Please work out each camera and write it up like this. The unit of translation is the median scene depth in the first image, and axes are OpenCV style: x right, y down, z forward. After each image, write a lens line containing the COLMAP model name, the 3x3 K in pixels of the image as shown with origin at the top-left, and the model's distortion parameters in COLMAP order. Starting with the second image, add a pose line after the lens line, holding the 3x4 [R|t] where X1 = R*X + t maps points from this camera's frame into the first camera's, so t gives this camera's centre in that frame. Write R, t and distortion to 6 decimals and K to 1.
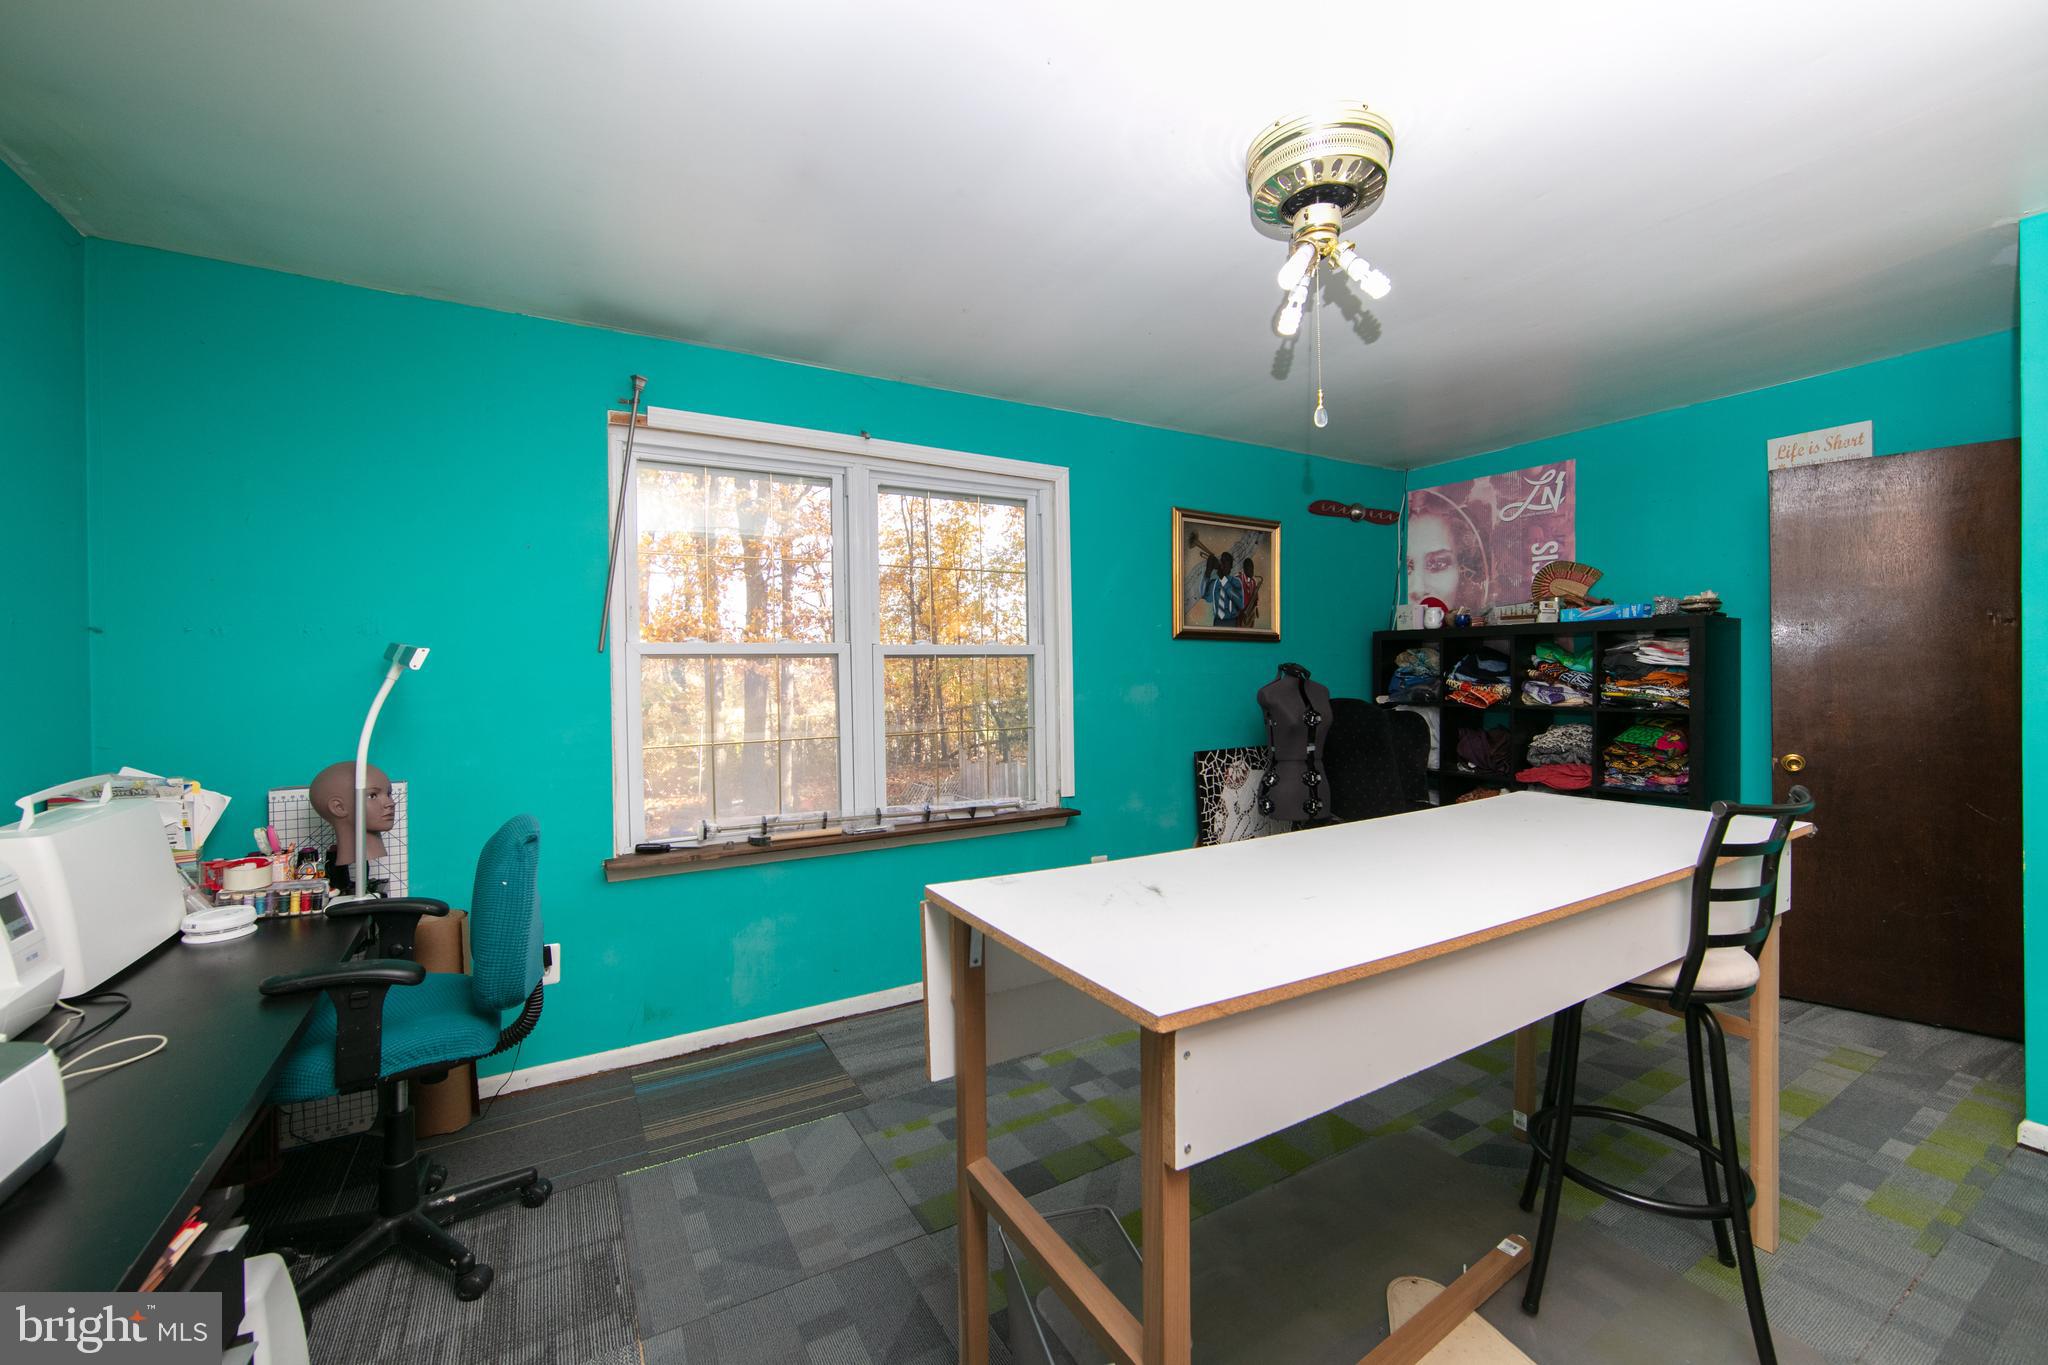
lens RADIAL K [[815.5, 0, 1026.2], [0, 815.5, 688.3], [0, 0, 1]] dist [0.000064, -0.000003]
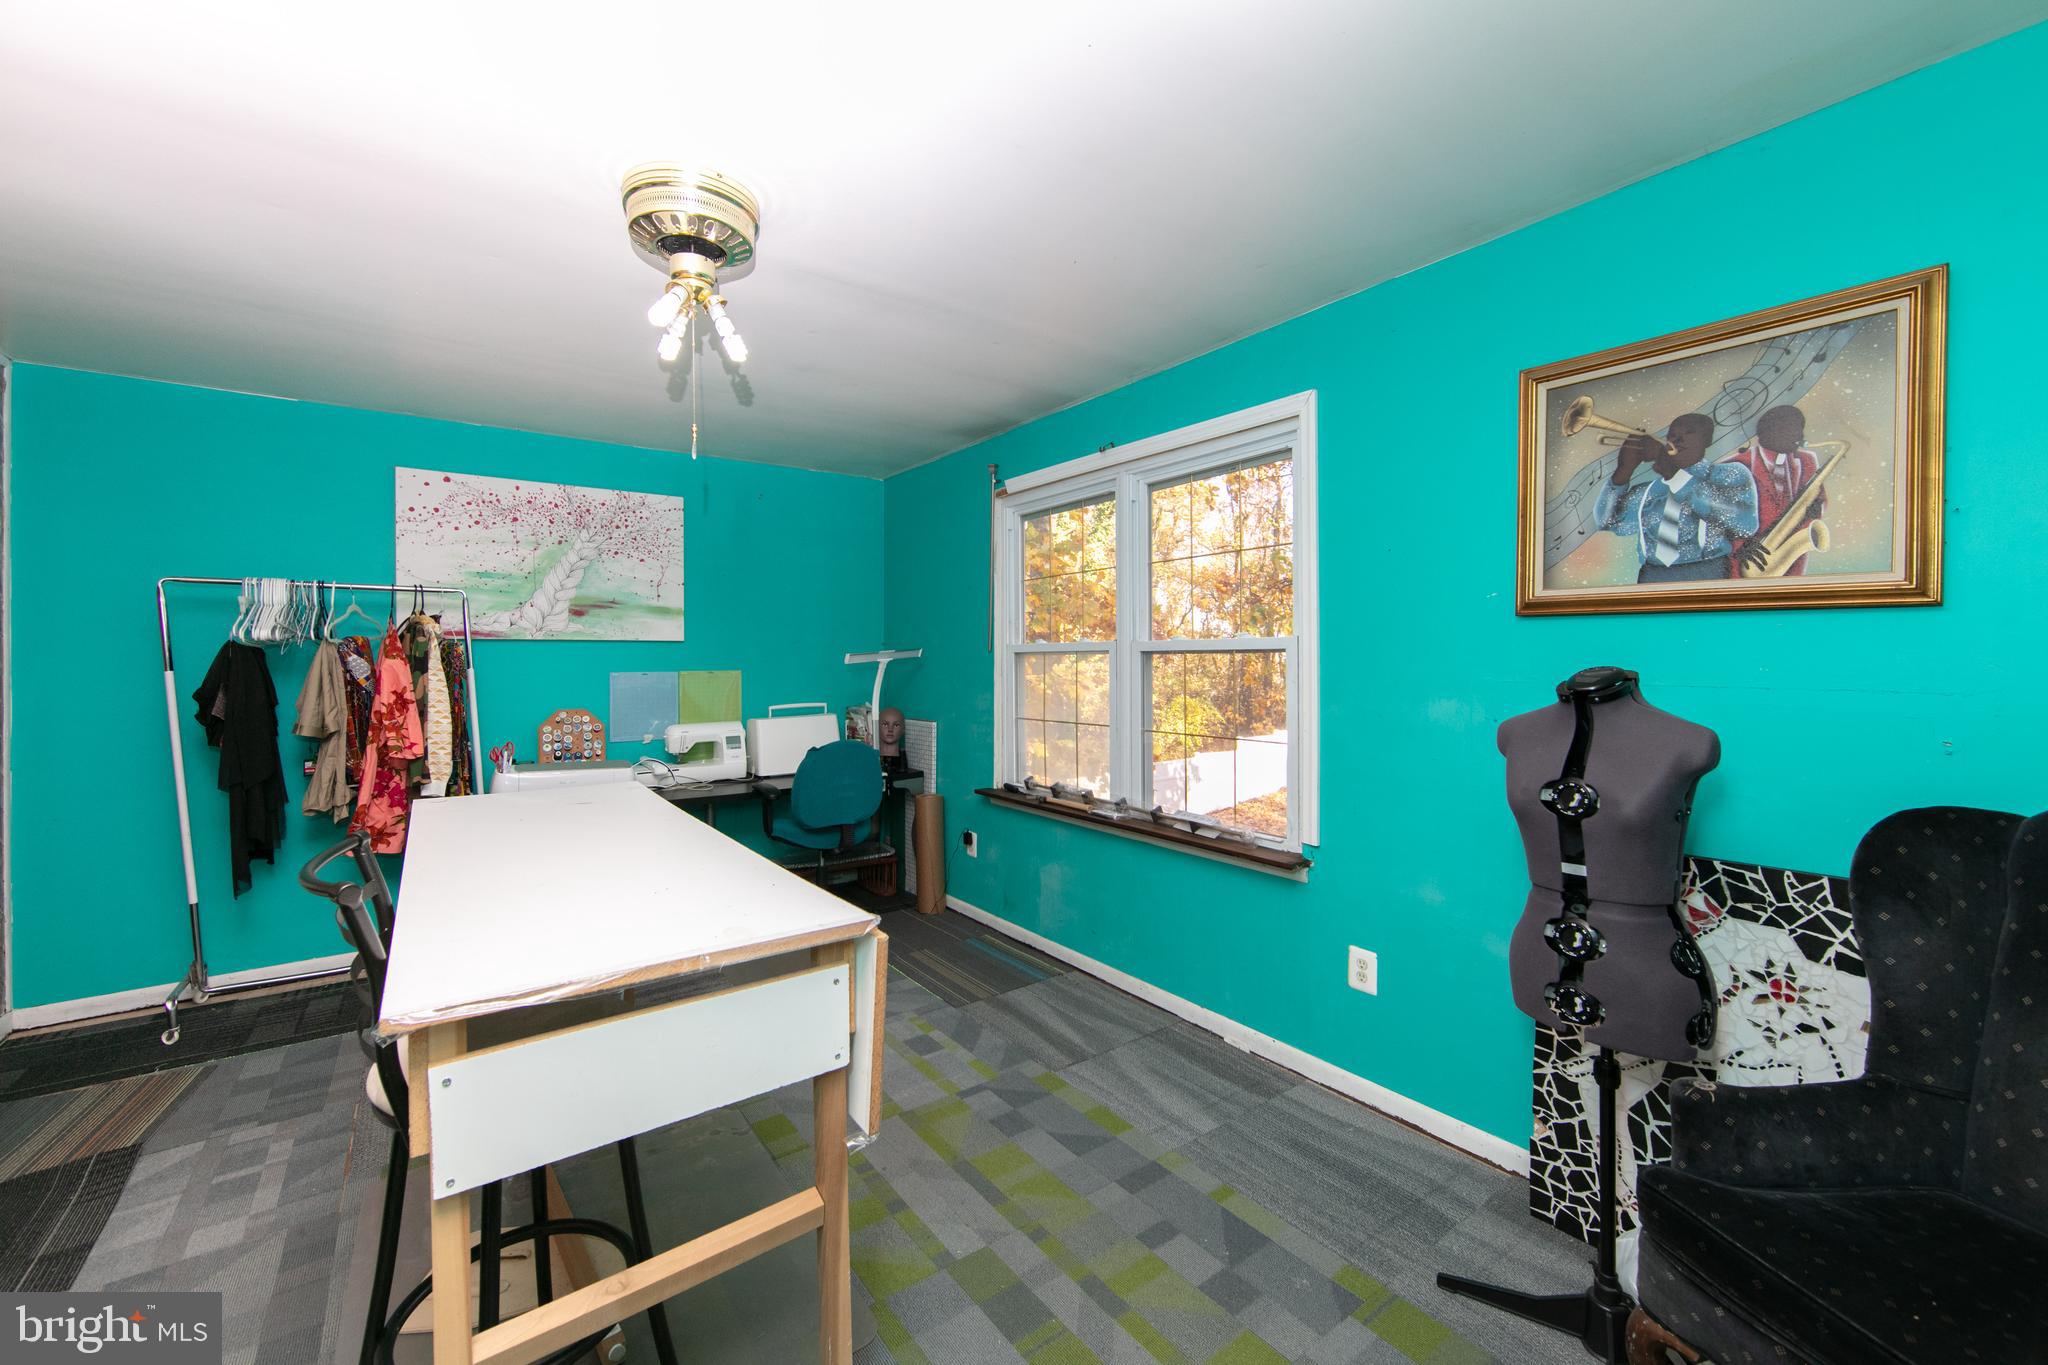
lens RADIAL K [[816.7, 0, 1020.0], [0, 816.7, 679.5], [0, 0, 1]] dist [-0.001507, -0.000038]
pose [[0.095602, 0.031954, -0.994907, 0.682393], [-0.027759, 0.999181, 0.029424, -0.025818], [0.995033, 0.024804, 0.096411, 0.617532]]
